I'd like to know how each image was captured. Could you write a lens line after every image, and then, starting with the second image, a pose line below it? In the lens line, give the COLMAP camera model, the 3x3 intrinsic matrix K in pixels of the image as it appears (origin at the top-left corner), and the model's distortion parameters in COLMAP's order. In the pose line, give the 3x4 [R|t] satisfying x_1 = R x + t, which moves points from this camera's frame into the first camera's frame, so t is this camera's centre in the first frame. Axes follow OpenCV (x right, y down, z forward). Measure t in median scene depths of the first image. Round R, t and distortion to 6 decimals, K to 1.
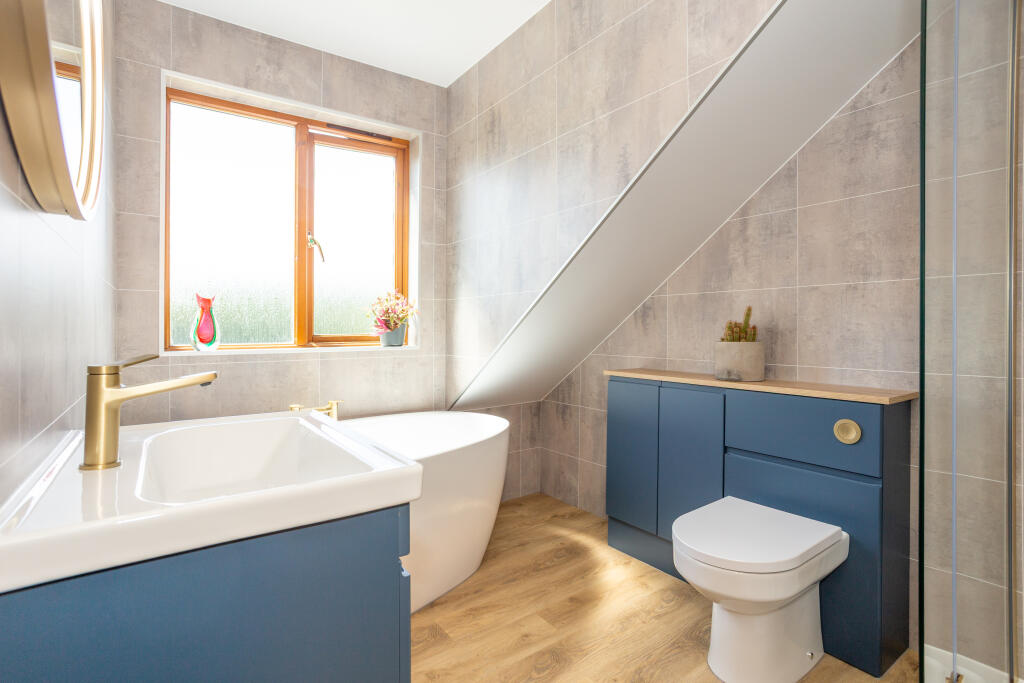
lens RADIAL K [[497.6, 0, 517.1], [0, 497.6, 332.9], [0, 0, 1]] dist [-0.016968, 0.009913]
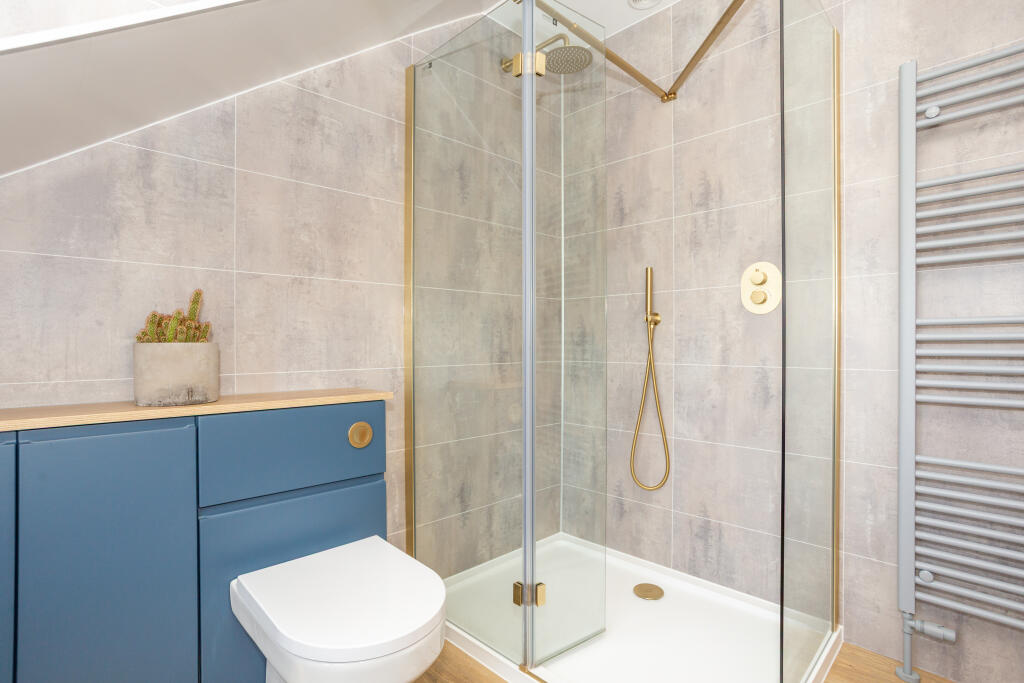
lens RADIAL K [[497.6, 0, 509.5], [0, 497.6, 341.6], [0, 0, 1]] dist [-0.016968, 0.009913]
pose [[-0.127159, 0.007290, 0.991855, -0.202337], [0.015483, 0.999866, -0.005364, 0.021998], [-0.991761, 0.014675, -0.127255, 0.557729]]
